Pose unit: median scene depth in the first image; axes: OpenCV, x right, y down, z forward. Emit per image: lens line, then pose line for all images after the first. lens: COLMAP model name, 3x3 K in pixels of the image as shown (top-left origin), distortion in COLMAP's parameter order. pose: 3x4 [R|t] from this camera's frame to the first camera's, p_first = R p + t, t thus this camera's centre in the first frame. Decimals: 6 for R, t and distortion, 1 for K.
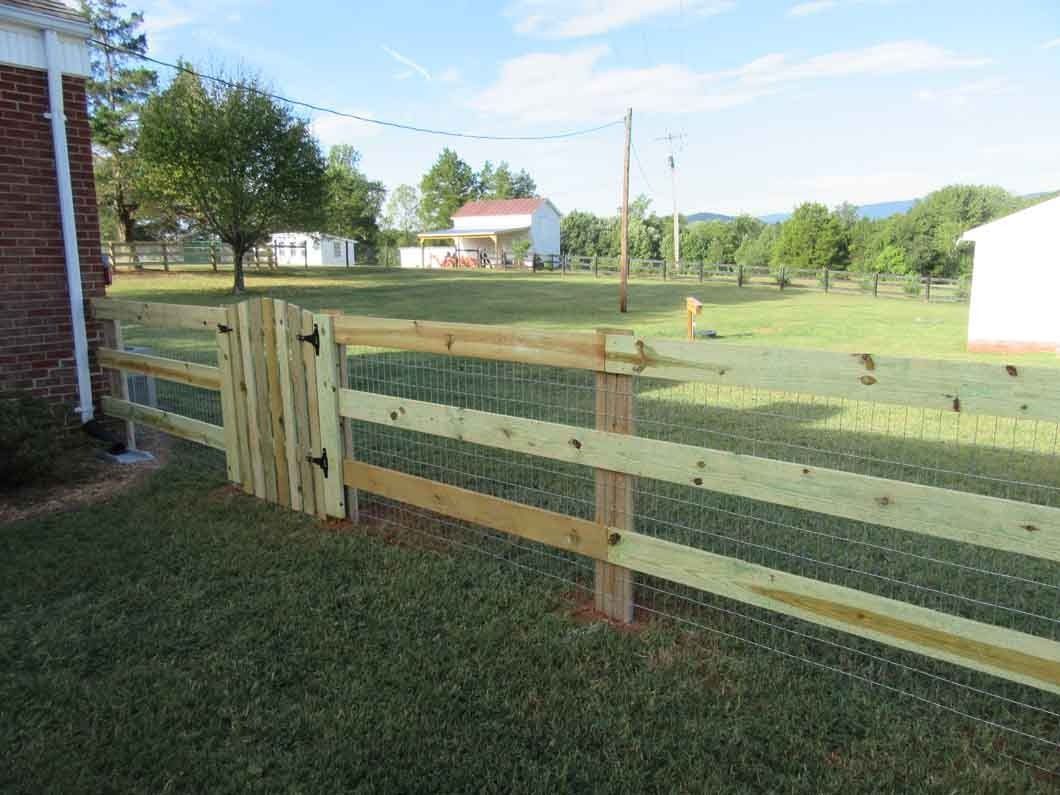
lens RADIAL K [[769.5, 0, 530.0], [0, 769.5, 397.5], [0, 0, 1]] dist [-0.006183, -0.000297]
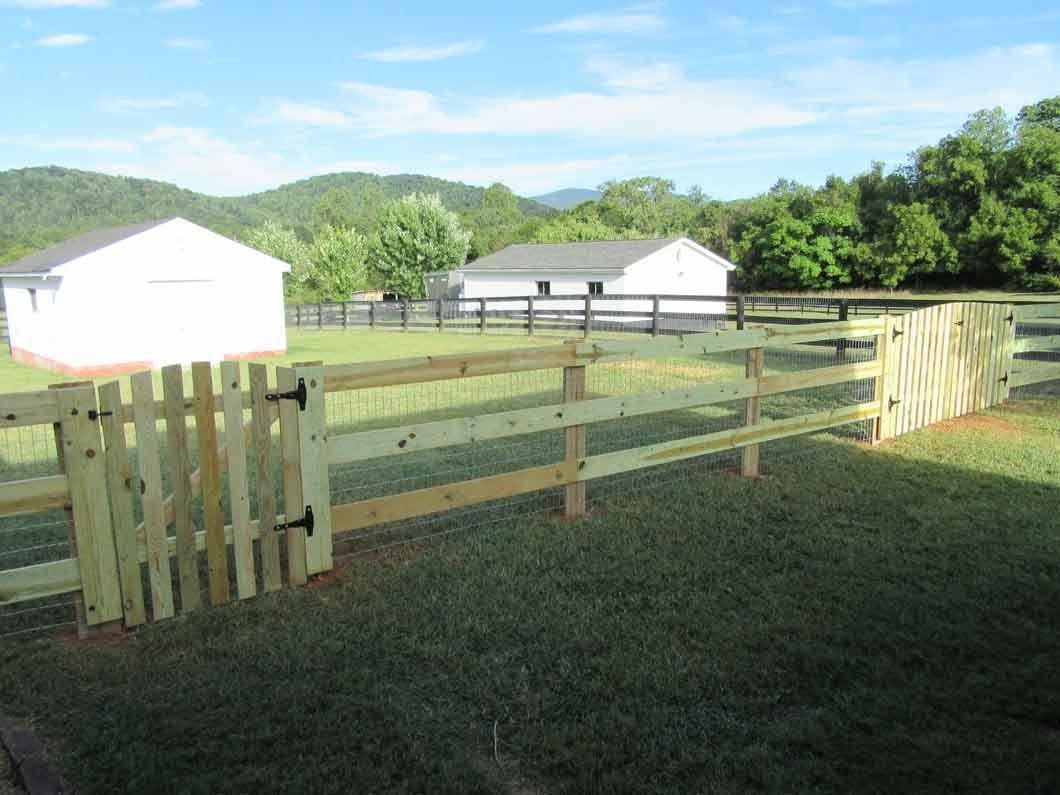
lens RADIAL K [[769.5, 0, 530.0], [0, 769.5, 397.5], [0, 0, 1]] dist [-0.006183, -0.000297]
pose [[0.275413, -0.157797, 0.948287, -1.117439], [0.189171, 0.976045, 0.107475, -0.120961], [-0.942530, 0.149789, 0.298666, 0.442837]]
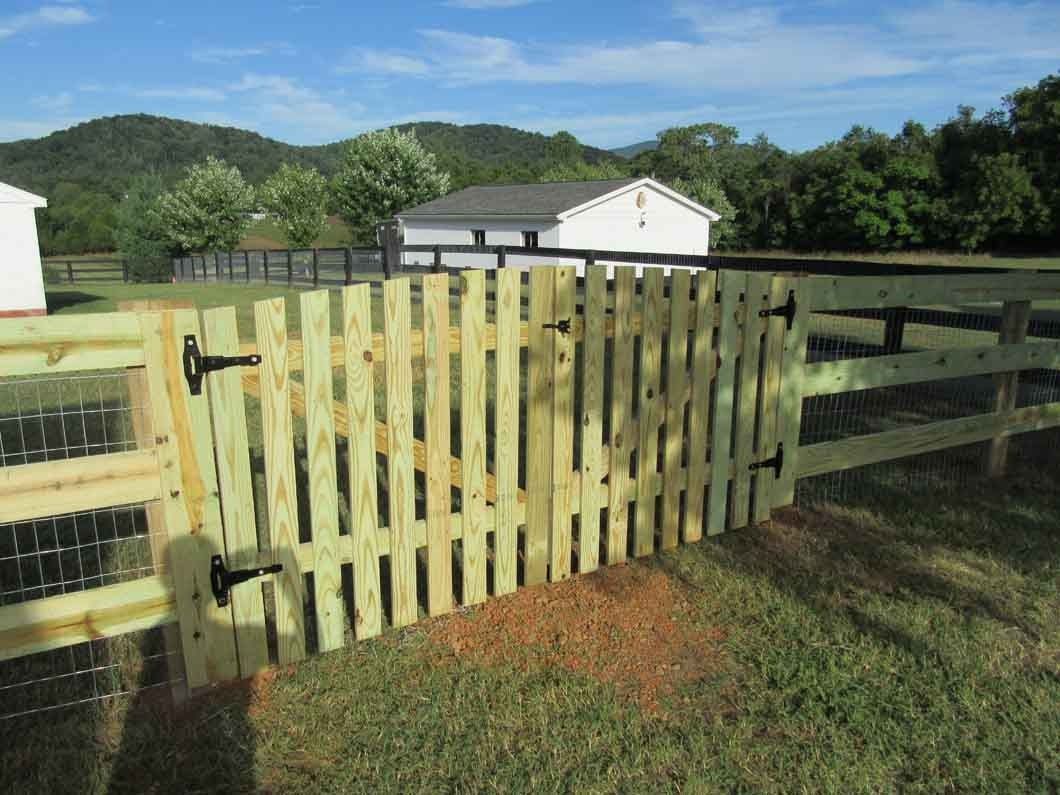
lens RADIAL K [[769.5, 0, 530.0], [0, 769.5, 397.5], [0, 0, 1]] dist [-0.006183, -0.000297]
pose [[0.368183, -0.199675, 0.908059, -0.876750], [0.165570, 0.975137, 0.147293, -0.091287], [-0.914892, 0.096116, 0.392089, 0.332072]]
